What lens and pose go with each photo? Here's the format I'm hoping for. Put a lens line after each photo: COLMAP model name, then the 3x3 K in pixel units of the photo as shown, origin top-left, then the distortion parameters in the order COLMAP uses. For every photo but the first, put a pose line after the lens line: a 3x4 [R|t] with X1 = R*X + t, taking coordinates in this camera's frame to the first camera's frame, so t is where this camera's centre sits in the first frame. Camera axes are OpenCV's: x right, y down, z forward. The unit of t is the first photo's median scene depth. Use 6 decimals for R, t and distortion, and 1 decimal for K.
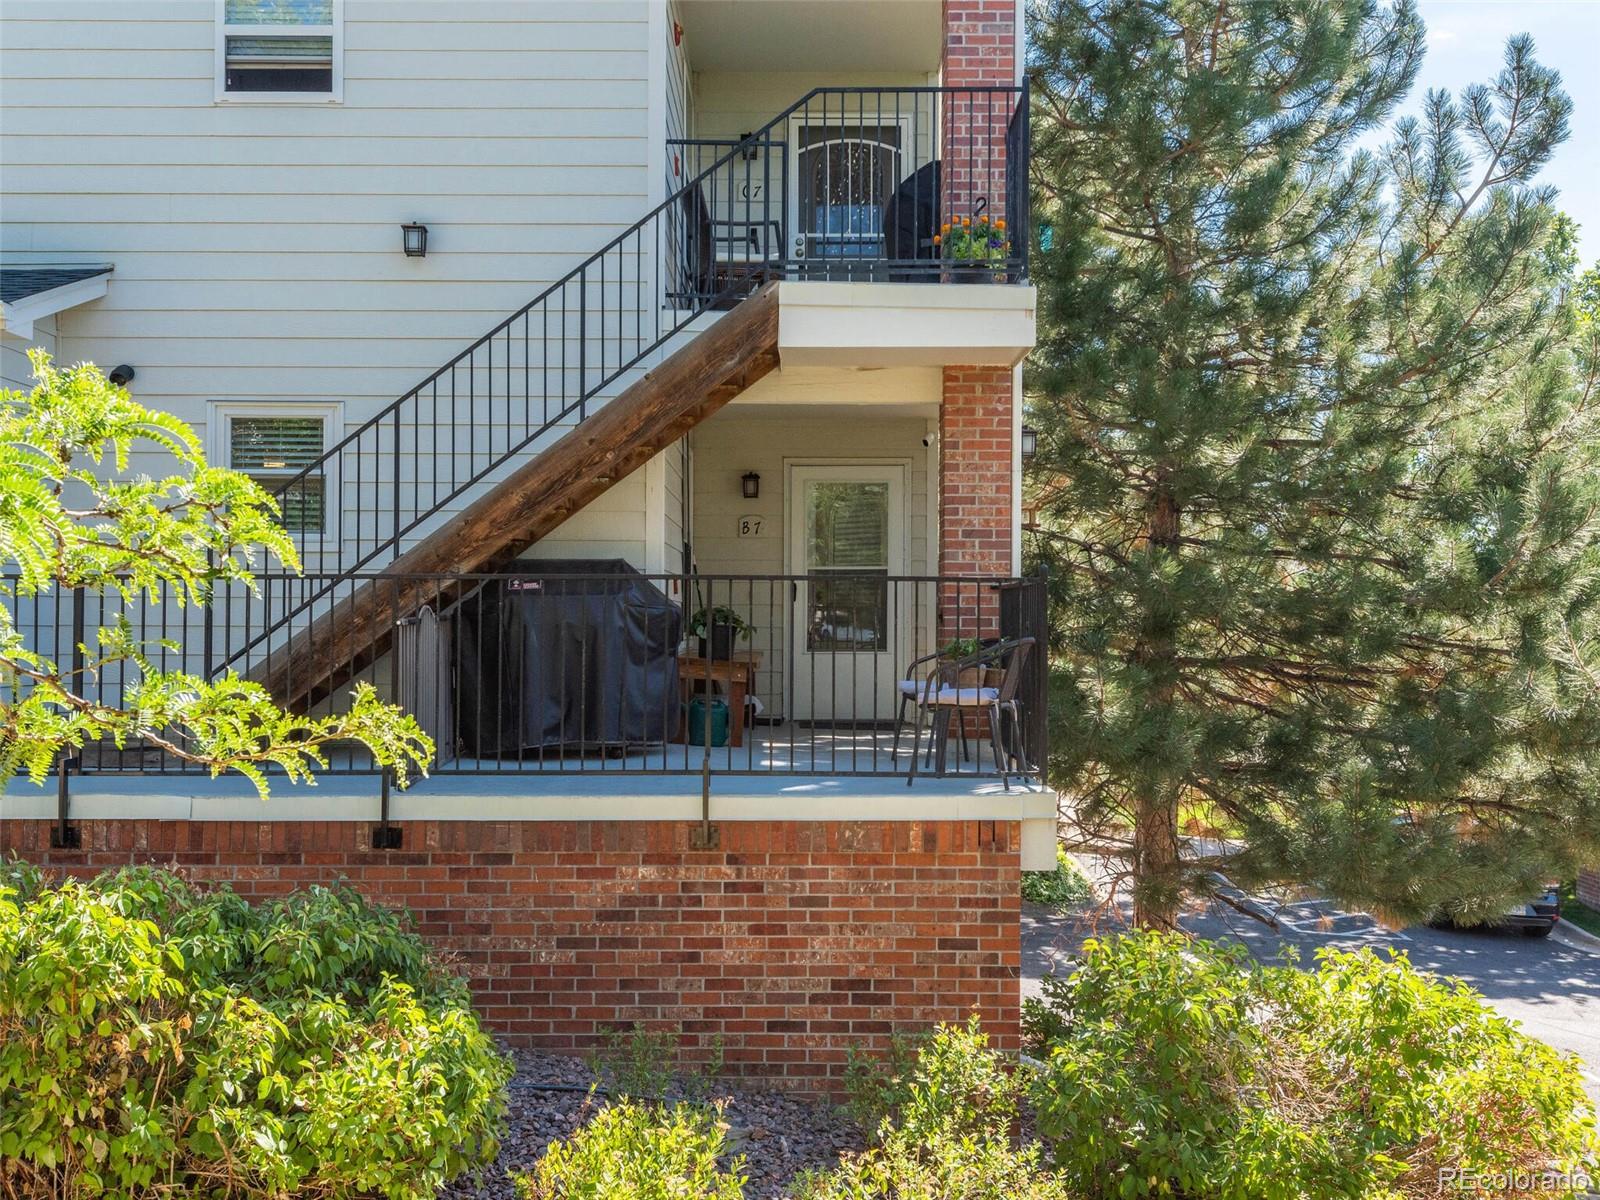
lens RADIAL K [[1786.0, 0, 800.0], [0, 1786.0, 597.8], [0, 0, 1]] dist [0.018331, 0.000000]
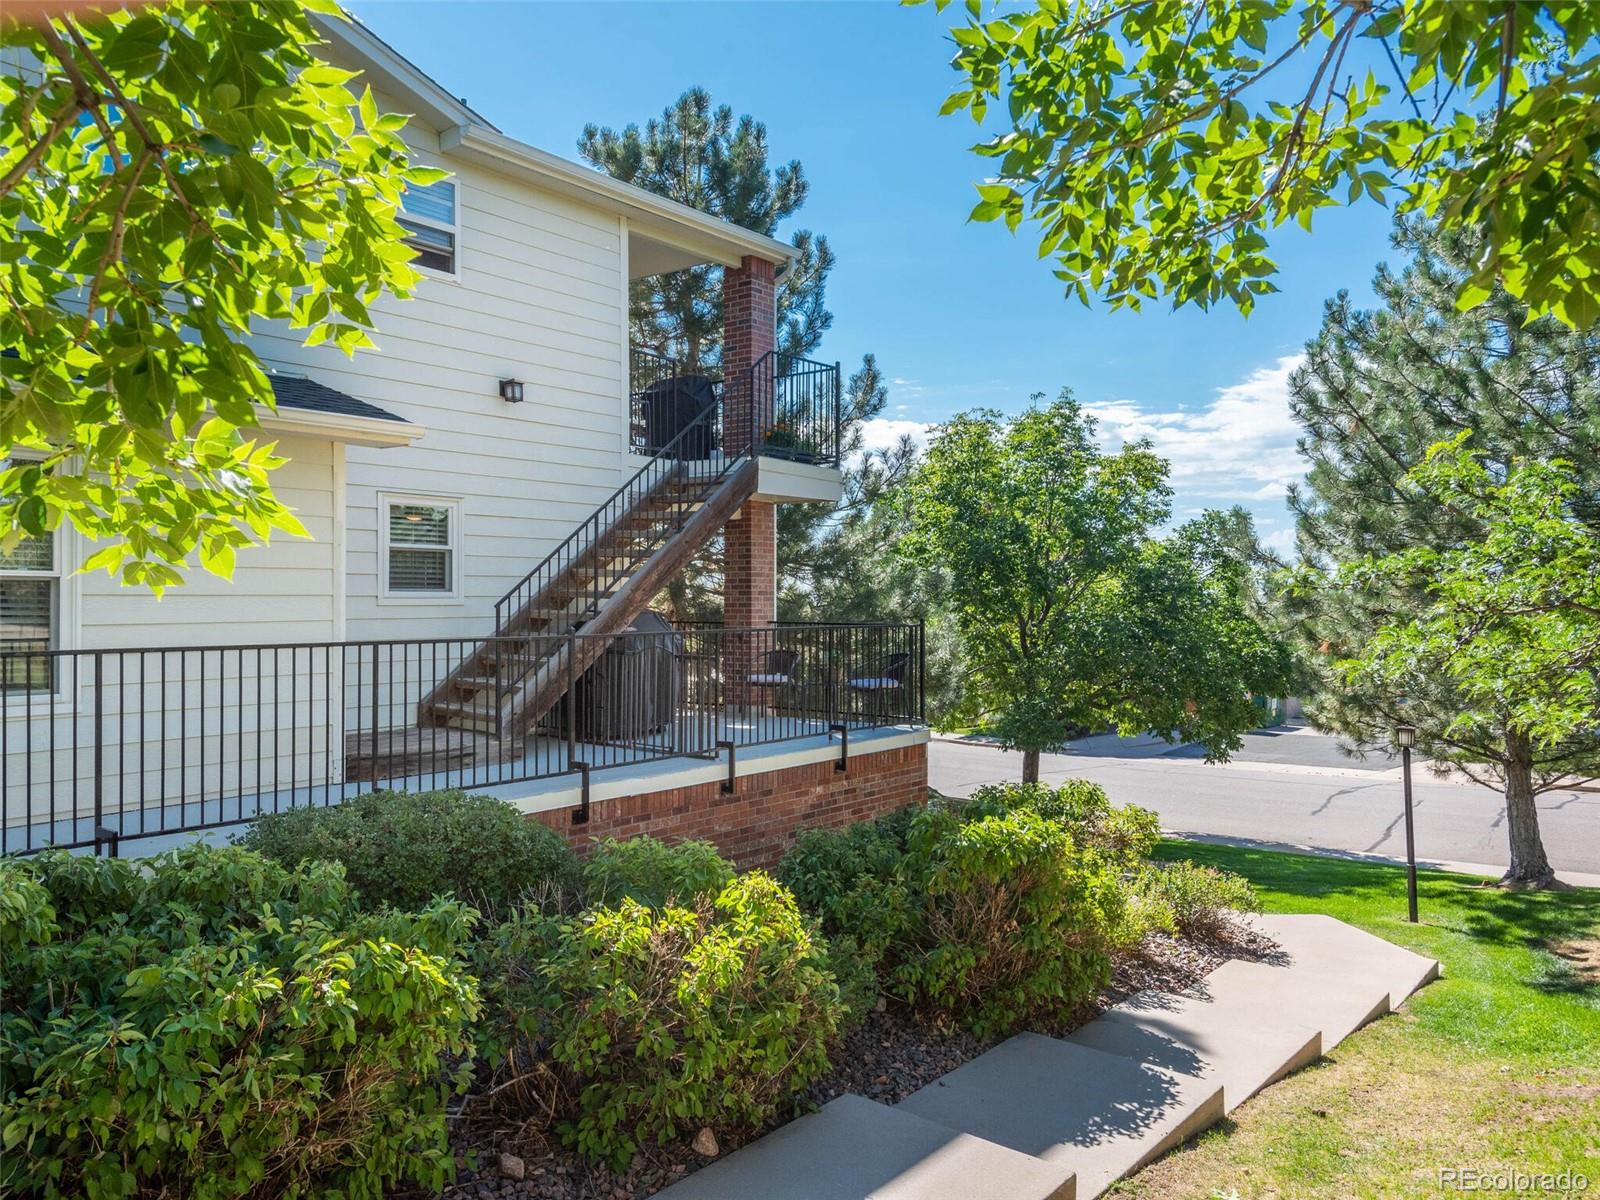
lens RADIAL K [[1203.5, 0, 797.6], [0, 1203.5, 600.0], [0, 0, 1]] dist [0.032029, -0.003554]
pose [[0.613466, -0.003239, 0.789715, -1.070465], [-0.008626, 0.999904, 0.010801, -0.053071], [-0.789674, -0.013438, 0.613379, 0.266039]]
